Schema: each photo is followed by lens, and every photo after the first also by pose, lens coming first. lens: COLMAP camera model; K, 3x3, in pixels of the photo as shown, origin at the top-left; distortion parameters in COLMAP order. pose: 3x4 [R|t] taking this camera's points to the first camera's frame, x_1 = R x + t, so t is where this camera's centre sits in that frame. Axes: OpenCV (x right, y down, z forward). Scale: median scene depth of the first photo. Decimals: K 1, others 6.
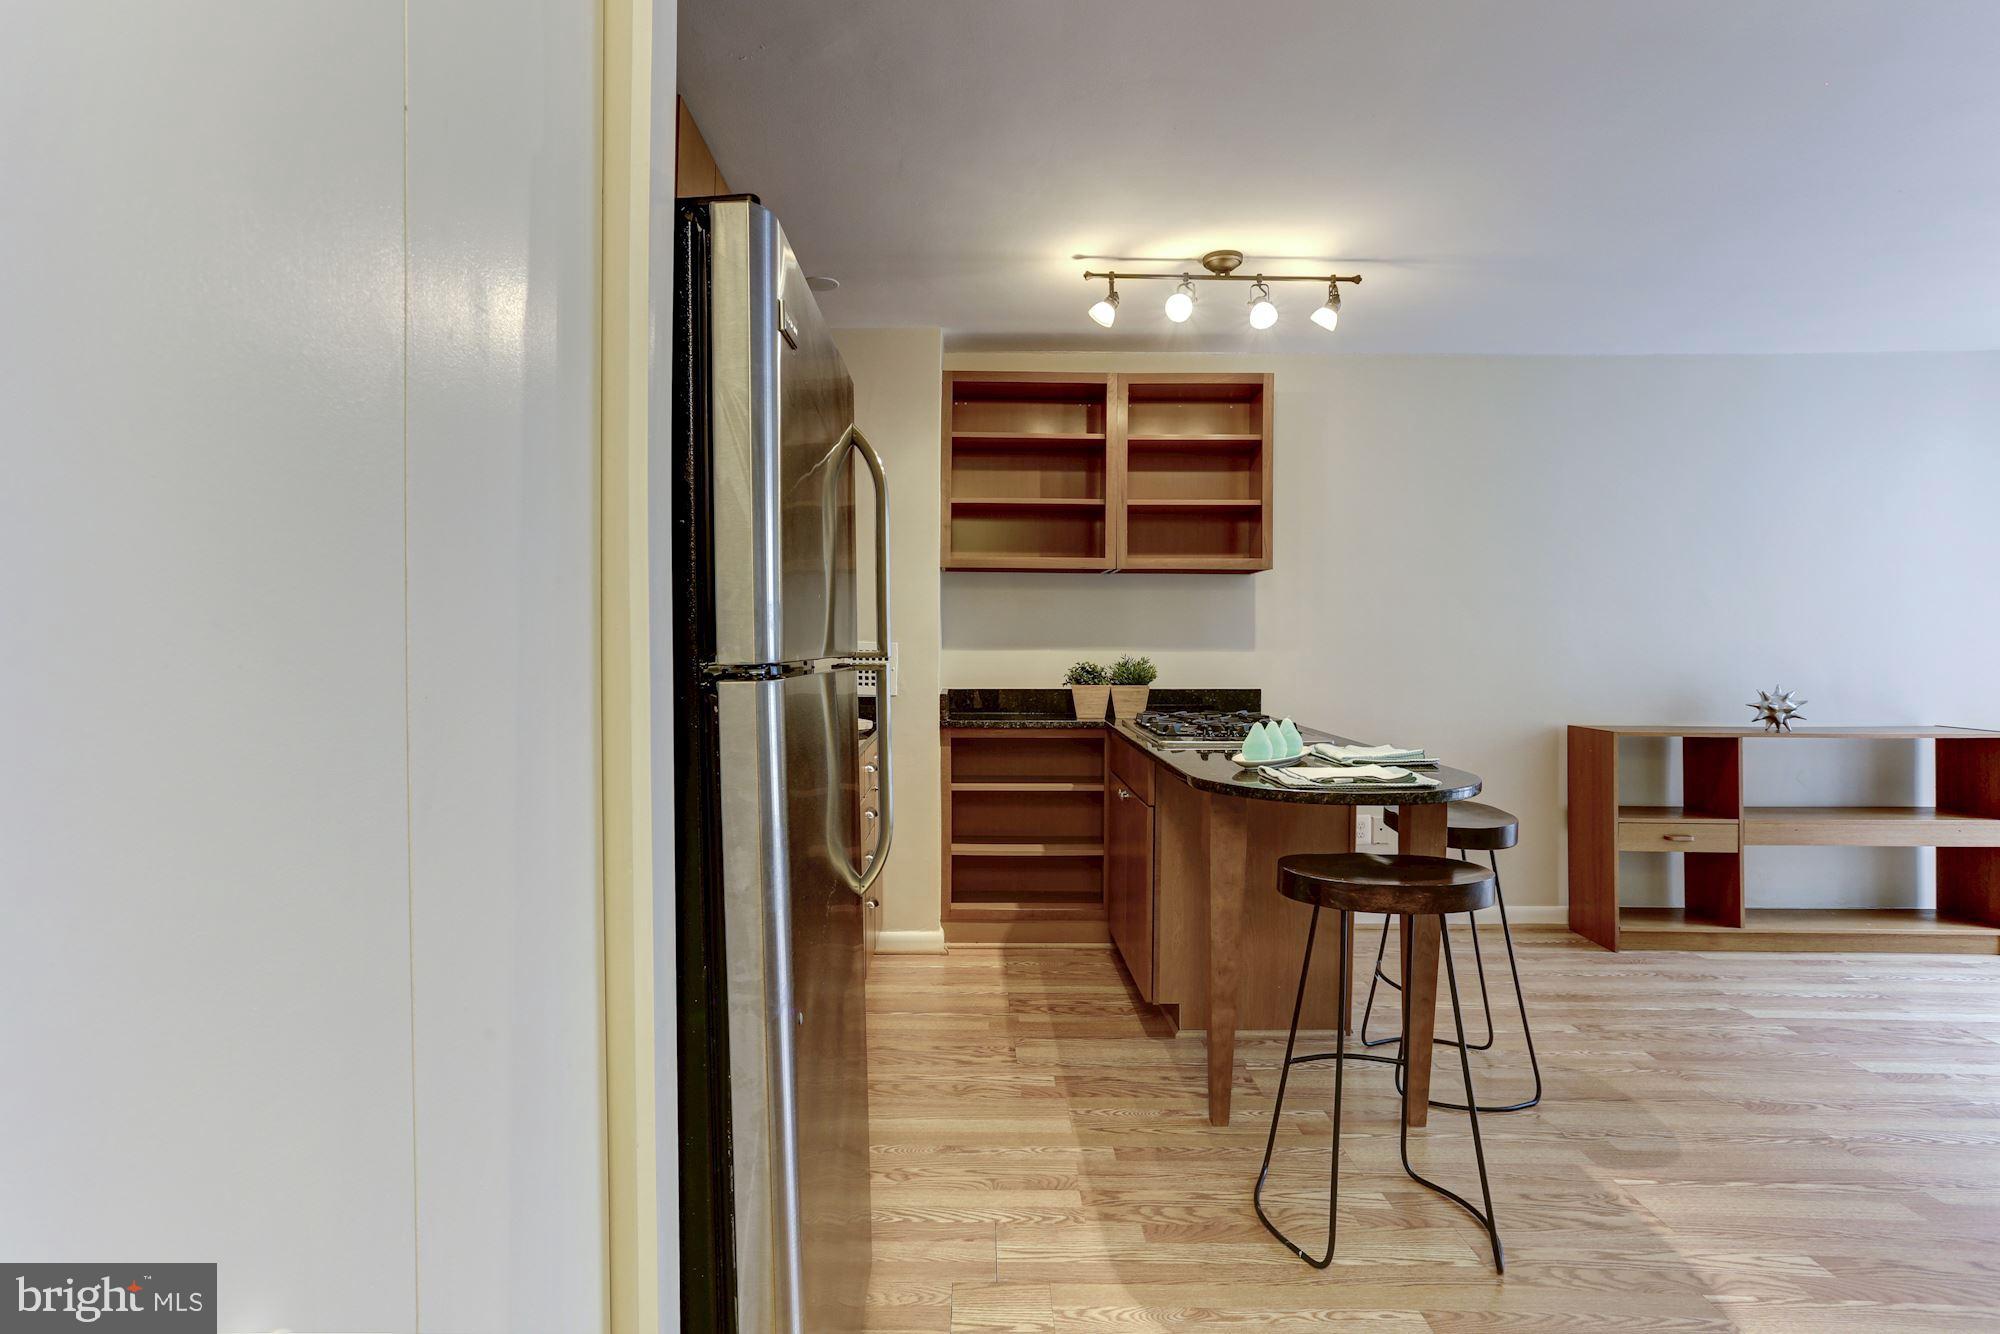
lens RADIAL K [[976.1, 0, 952.1], [0, 976.1, 656.9], [0, 0, 1]] dist [-0.049820, 0.026498]
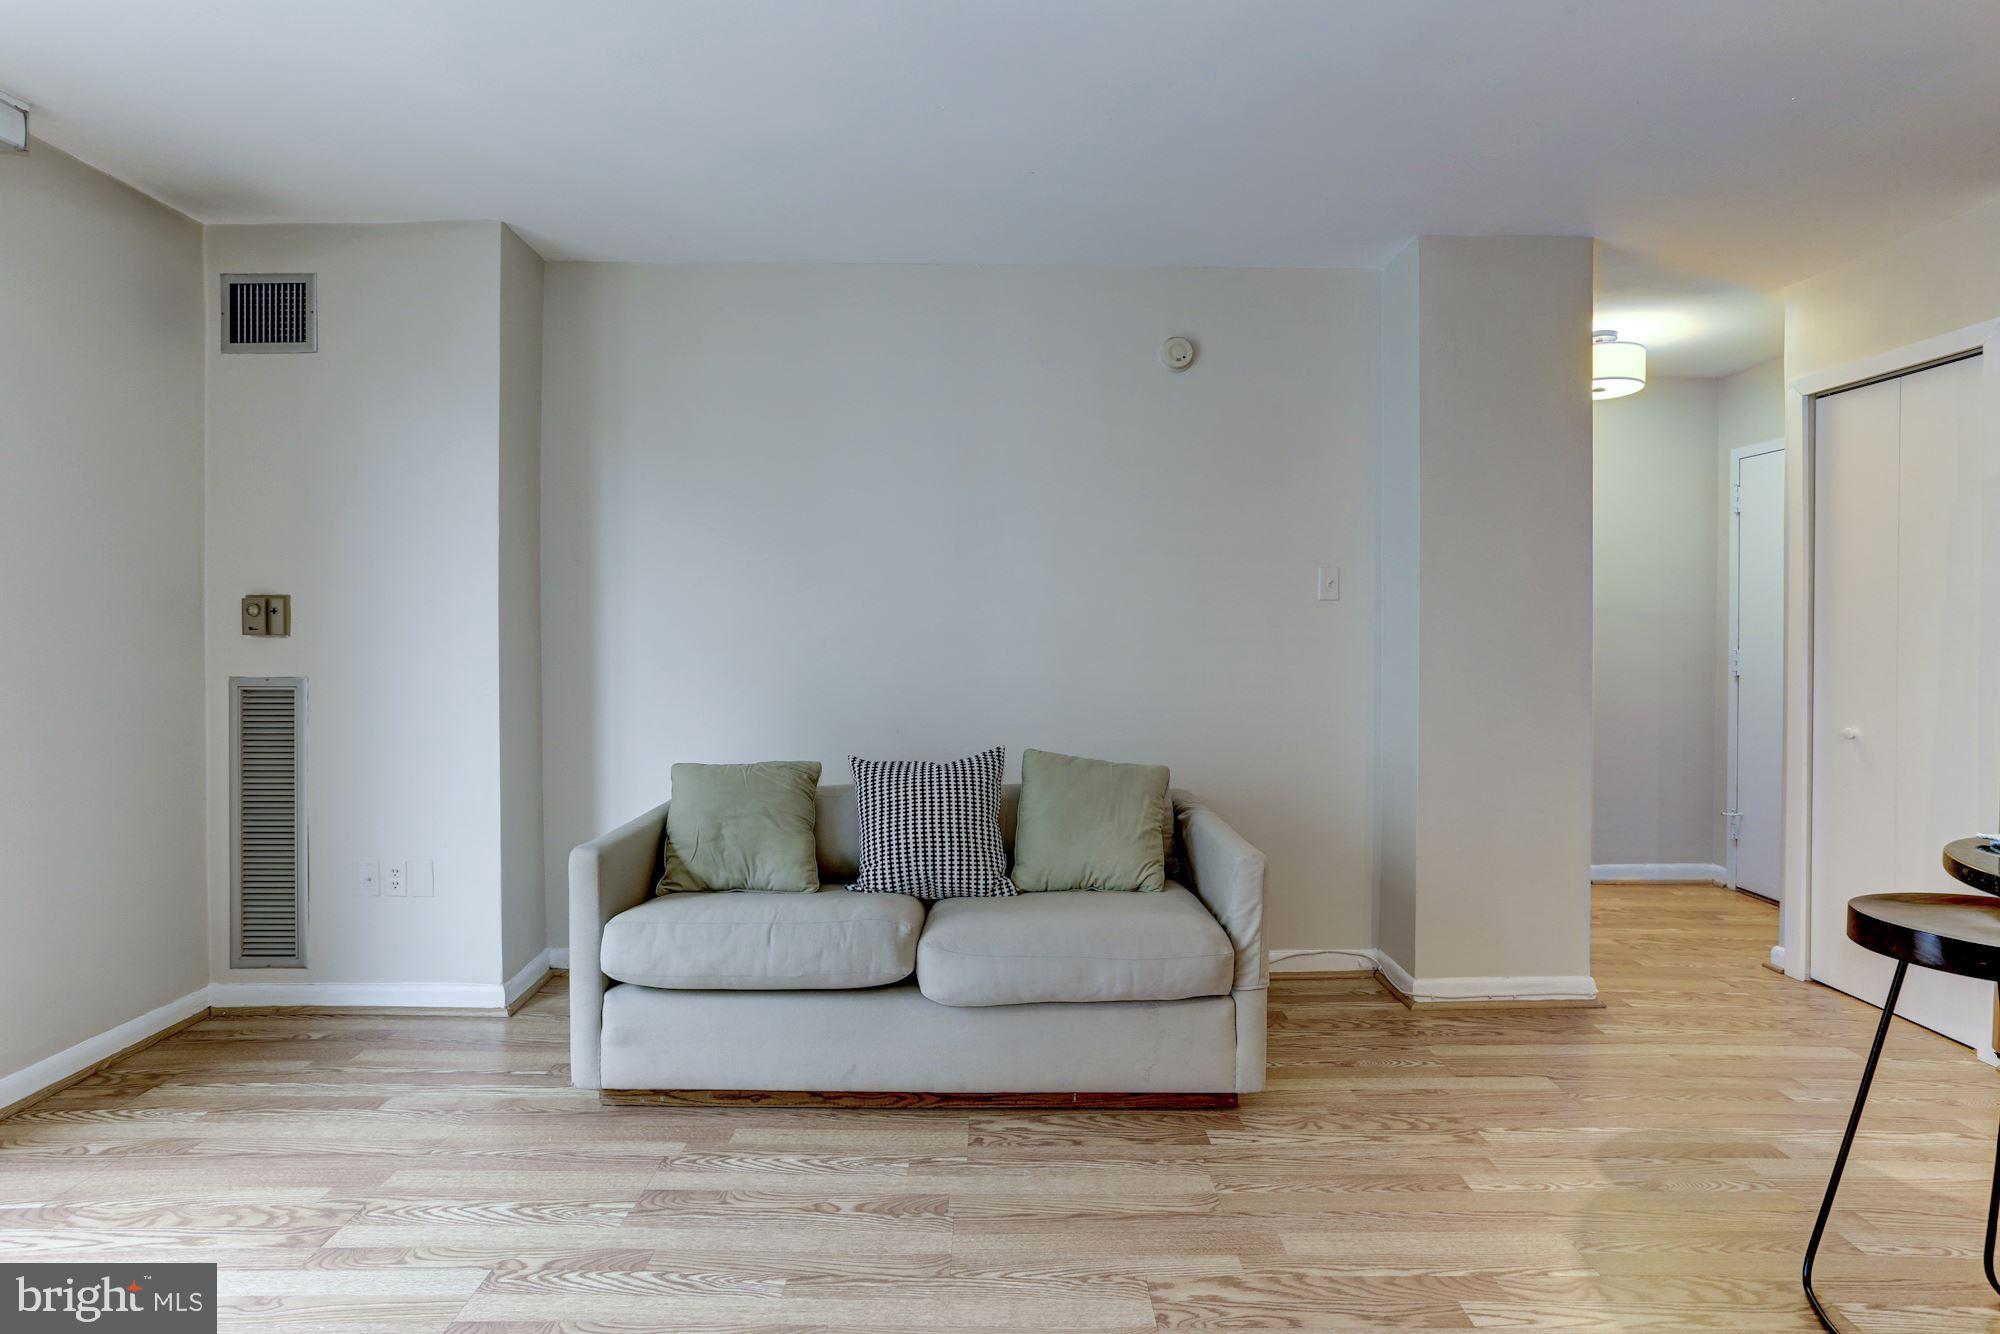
lens RADIAL K [[967.5, 0, 995.8], [0, 967.5, 629.0], [0, 0, 1]] dist [-0.046282, 0.026689]
pose [[-0.999526, -0.009068, -0.029421, 0.730795], [-0.009823, 0.999624, 0.025619, -0.015419], [0.029178, 0.025896, -0.999239, 0.982538]]
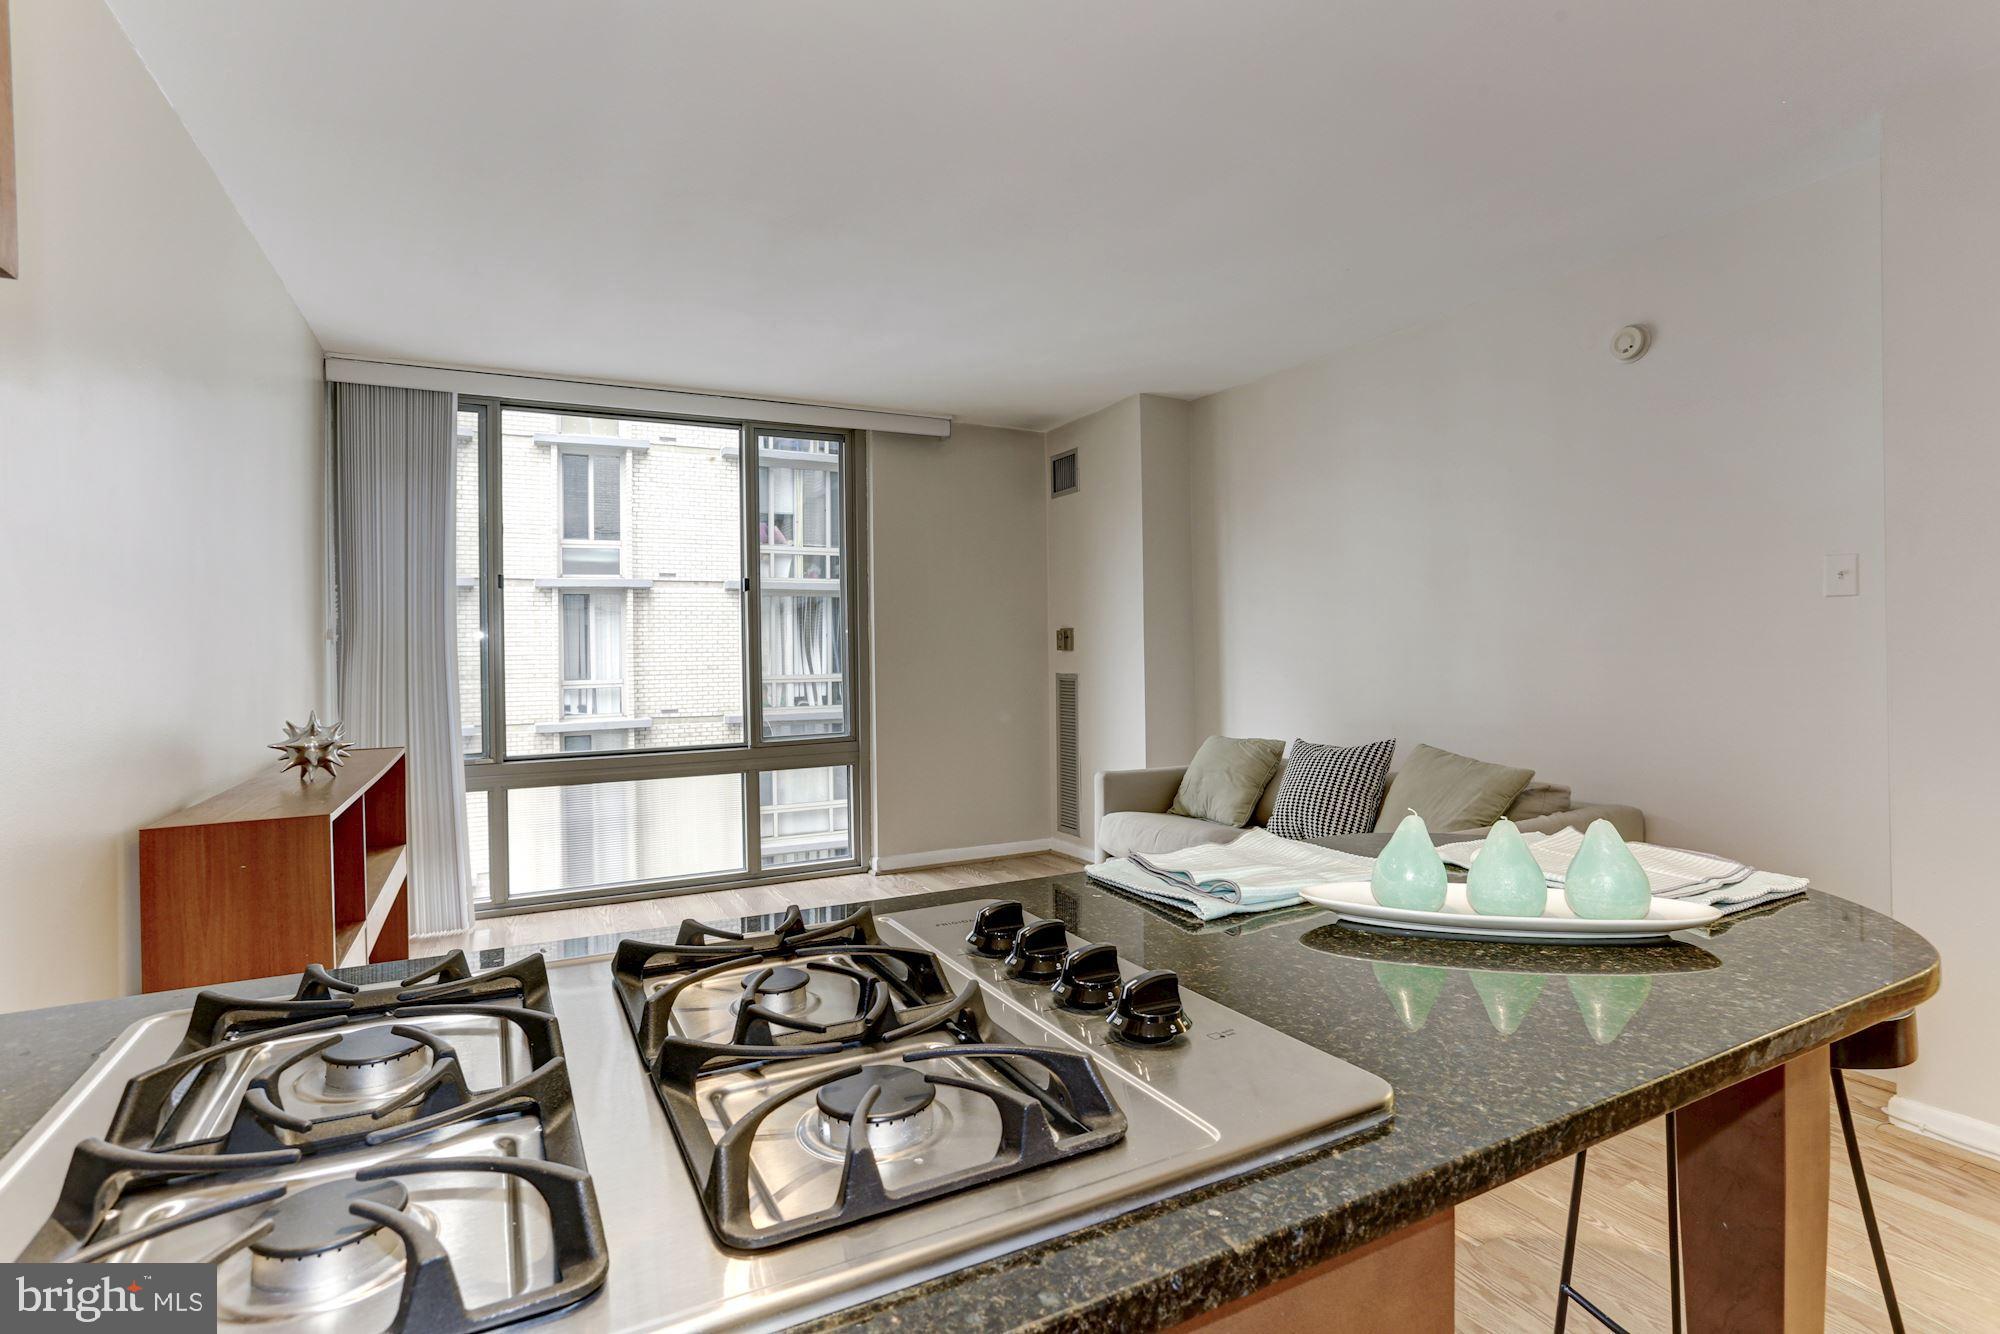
lens RADIAL K [[963.6, 0, 983.3], [0, 963.6, 641.5], [0, 0, 1]] dist [-0.053424, 0.033138]
pose [[-0.478238, 0.006541, 0.878206, 0.064066], [0.028631, 0.999557, 0.008147, -0.012811], [-0.877763, 0.029040, -0.478214, 0.981347]]
